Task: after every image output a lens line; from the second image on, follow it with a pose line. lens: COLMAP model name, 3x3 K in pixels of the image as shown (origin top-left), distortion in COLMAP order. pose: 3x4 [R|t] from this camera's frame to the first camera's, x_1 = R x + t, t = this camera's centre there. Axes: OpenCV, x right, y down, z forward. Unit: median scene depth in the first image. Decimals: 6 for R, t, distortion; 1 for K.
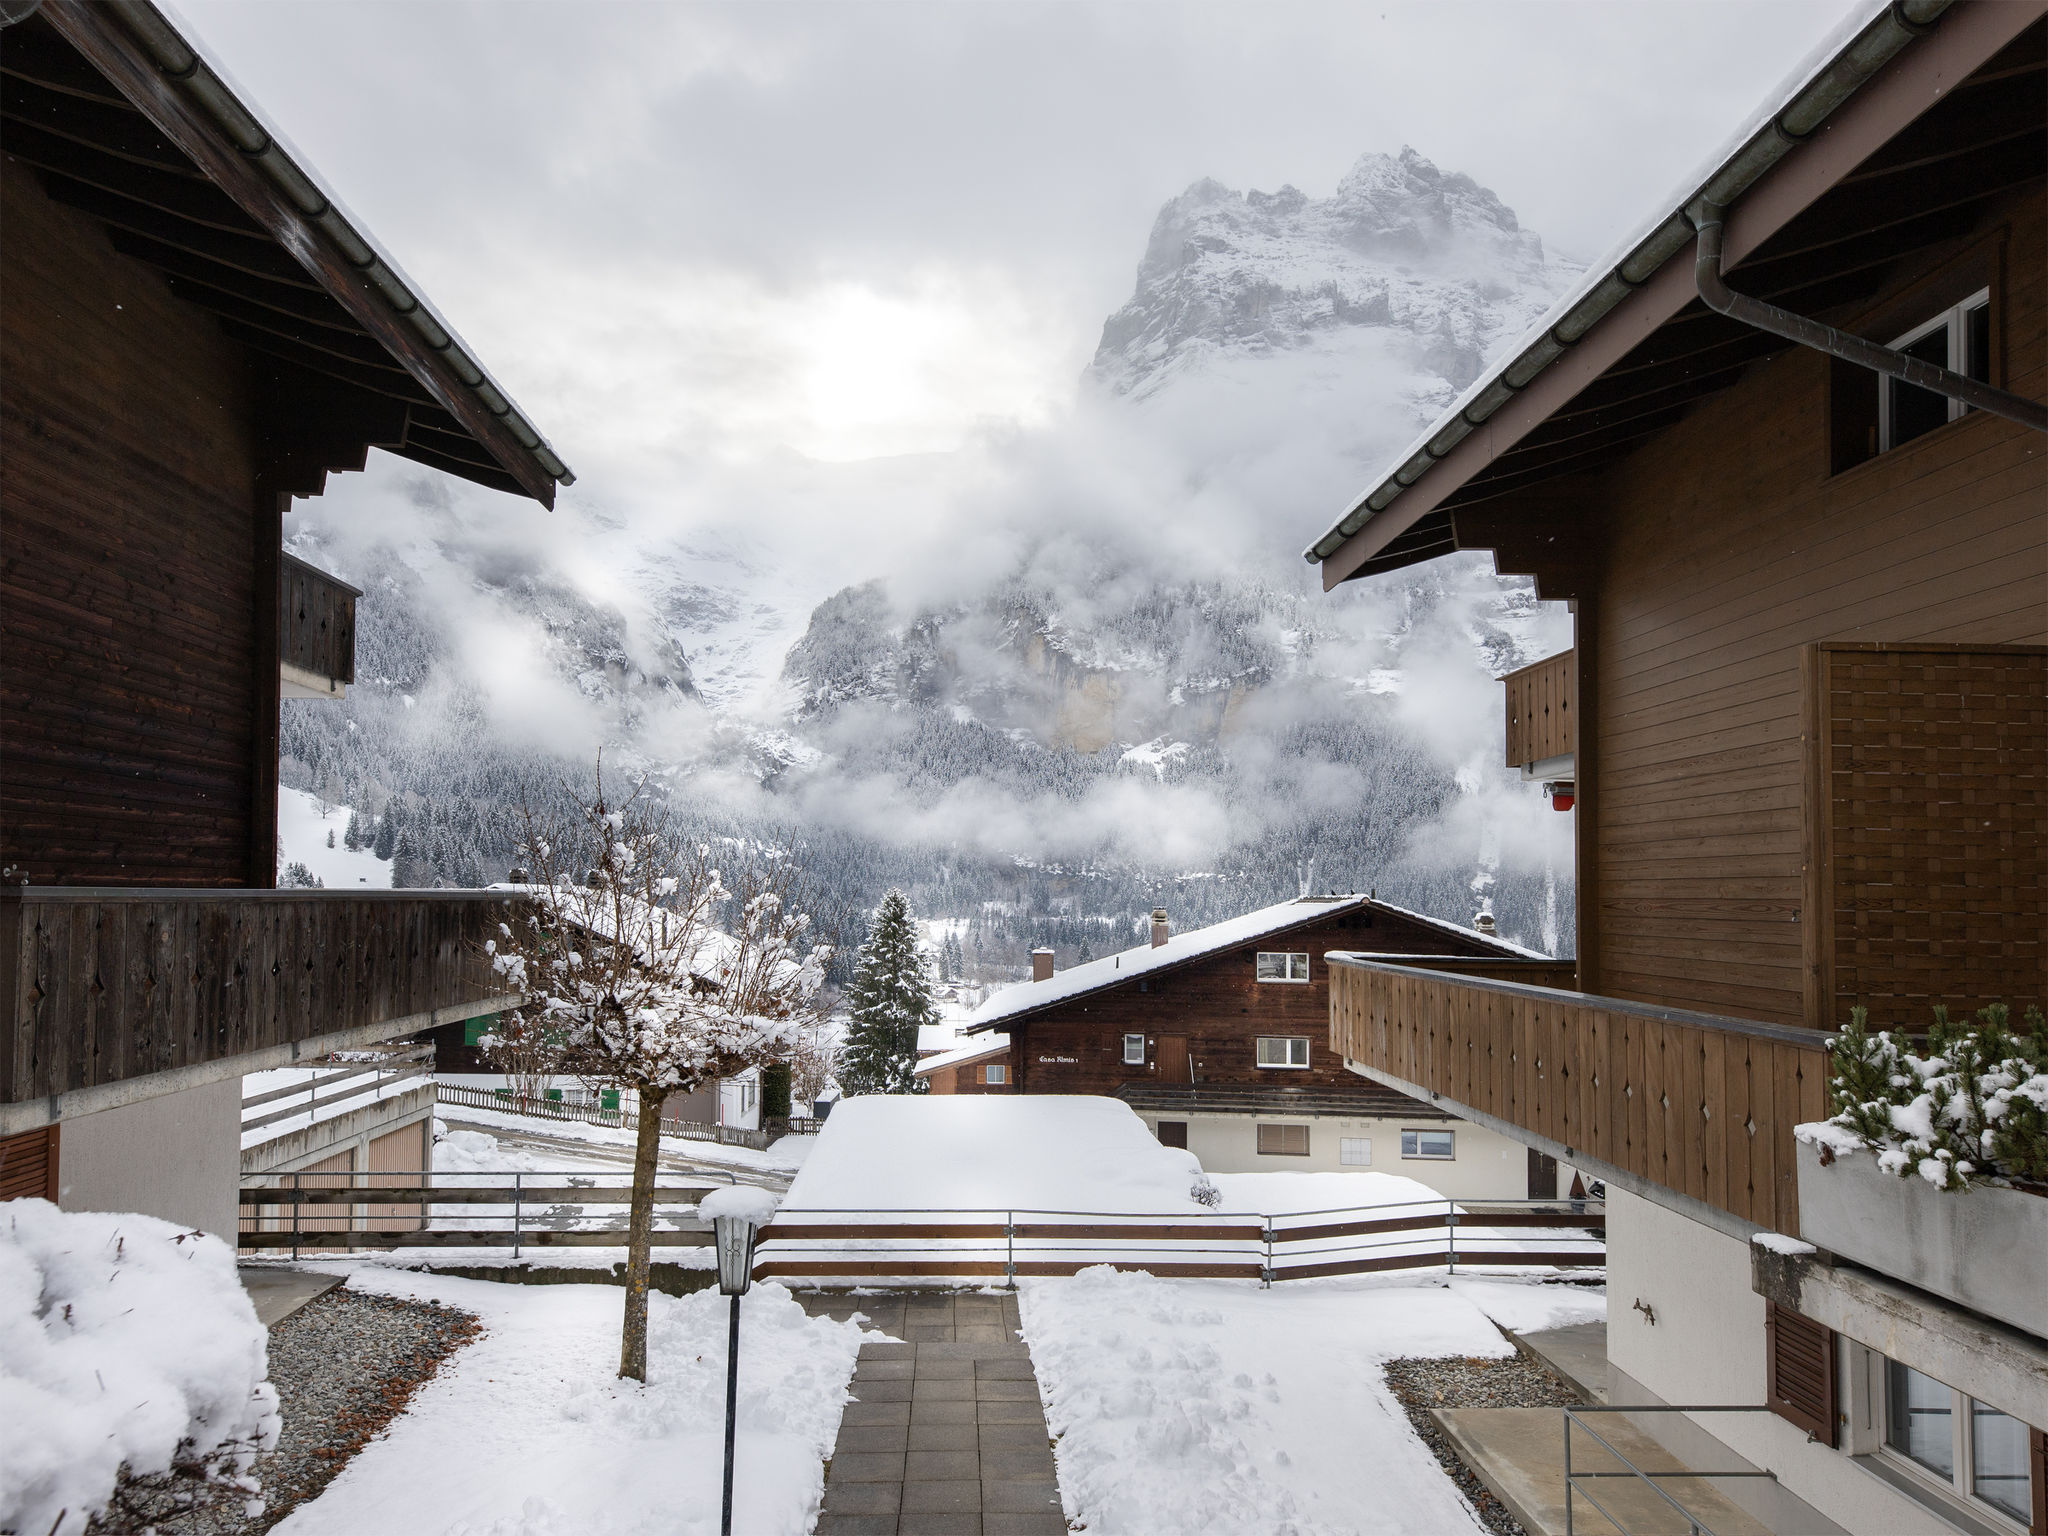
lens RADIAL K [[1285.5, 0, 1019.7], [0, 1285.5, 803.2], [0, 0, 1]] dist [-0.003561, -0.002722]
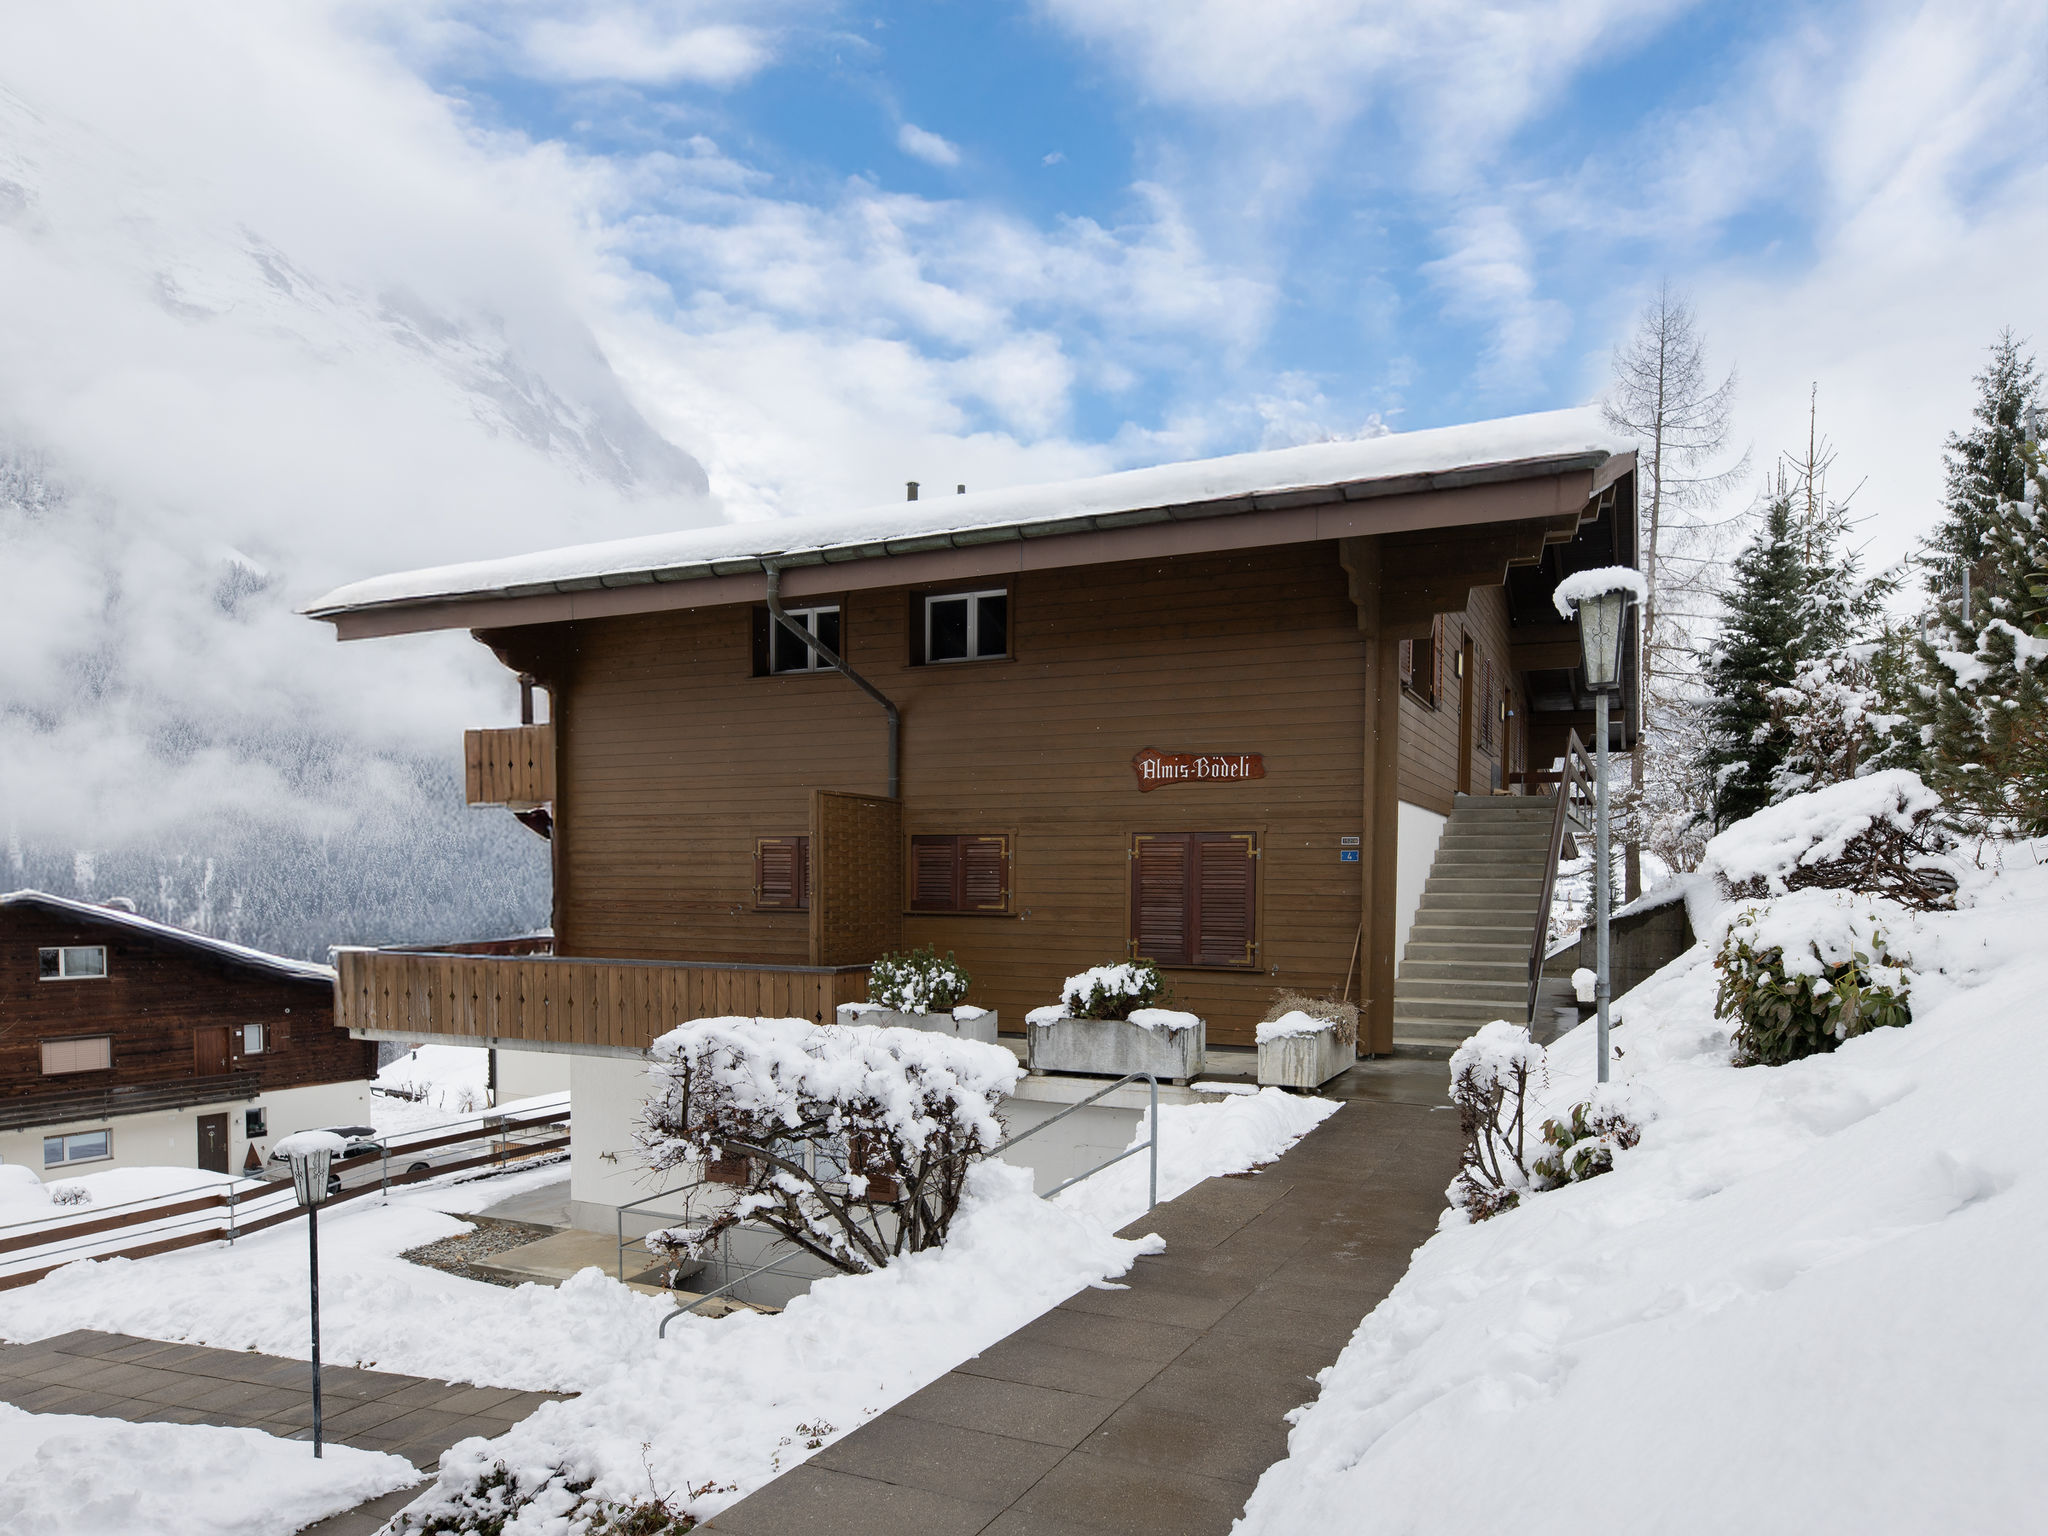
lens RADIAL K [[1420.4, 0, 1024.0], [0, 1420.4, 768.0], [0, 0, 1]] dist [0.002236, 0.000370]
pose [[0.490243, 0.047463, 0.870293, -0.868981], [-0.055565, 0.998187, -0.023137, -0.083414], [-0.869813, -0.037015, 0.491991, -0.326854]]
